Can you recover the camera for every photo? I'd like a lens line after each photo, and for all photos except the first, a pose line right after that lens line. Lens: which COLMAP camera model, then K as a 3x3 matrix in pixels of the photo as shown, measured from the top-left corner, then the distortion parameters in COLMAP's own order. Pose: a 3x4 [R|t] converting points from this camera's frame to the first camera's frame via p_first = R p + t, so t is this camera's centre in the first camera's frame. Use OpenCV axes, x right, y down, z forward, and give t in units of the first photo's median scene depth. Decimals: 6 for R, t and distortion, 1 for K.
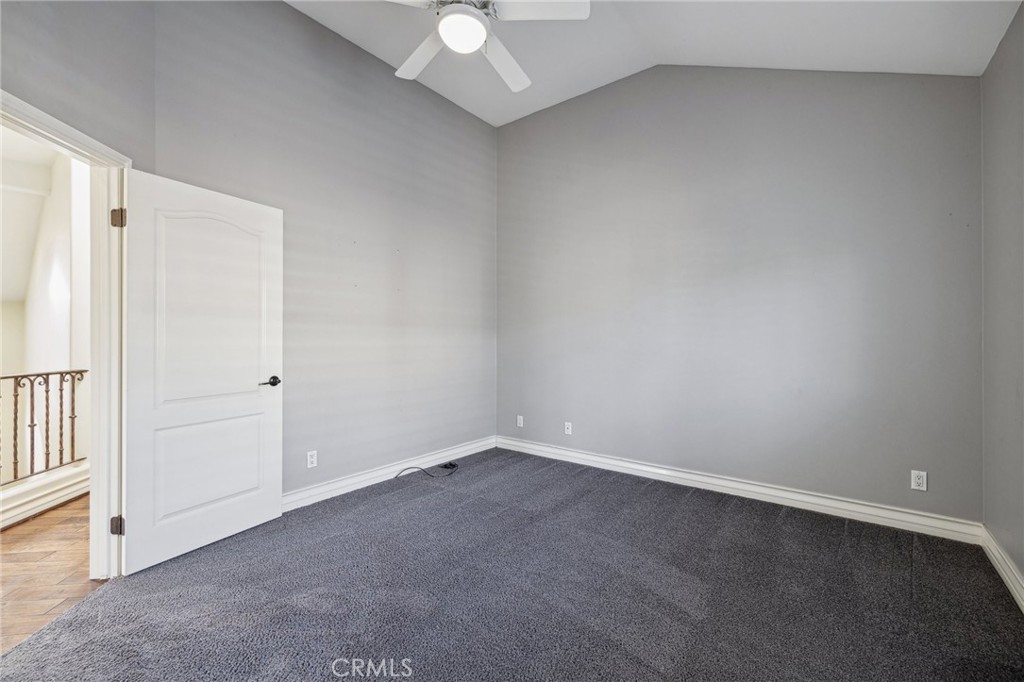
lens RADIAL K [[431.4, 0, 518.4], [0, 431.4, 334.6], [0, 0, 1]] dist [-0.000132, 0.000069]
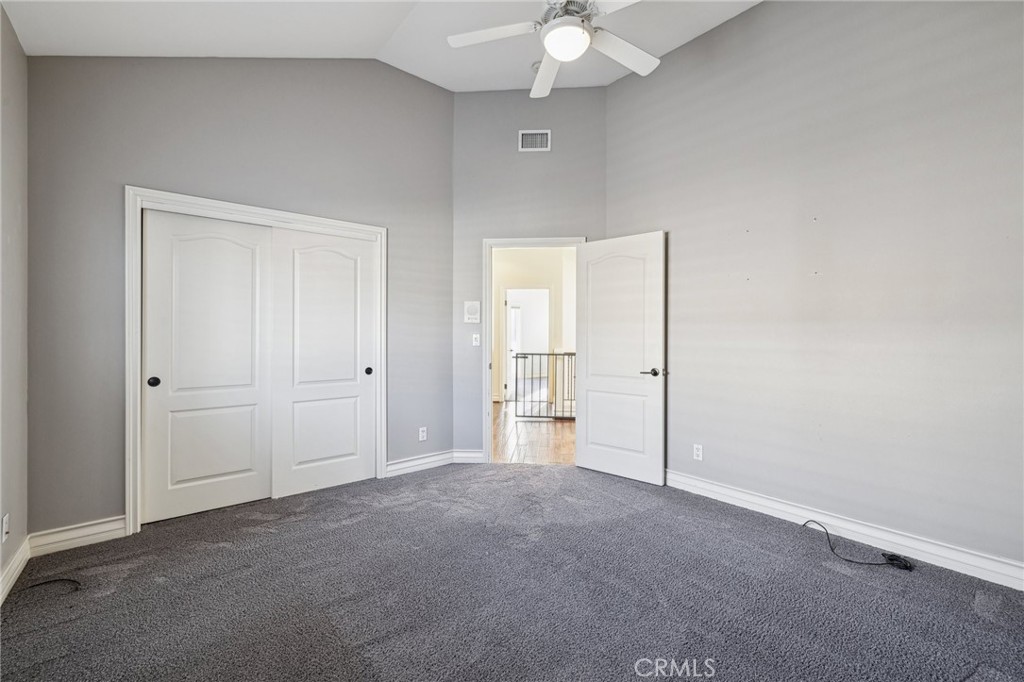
lens RADIAL K [[431.4, 0, 518.4], [0, 431.4, 334.6], [0, 0, 1]] dist [-0.000132, 0.000069]
pose [[-0.210936, -0.000665, -0.977500, 0.652159], [0.000465, 1.000000, -0.000781, 0.000822], [0.977500, -0.000619, -0.210936, 0.797033]]
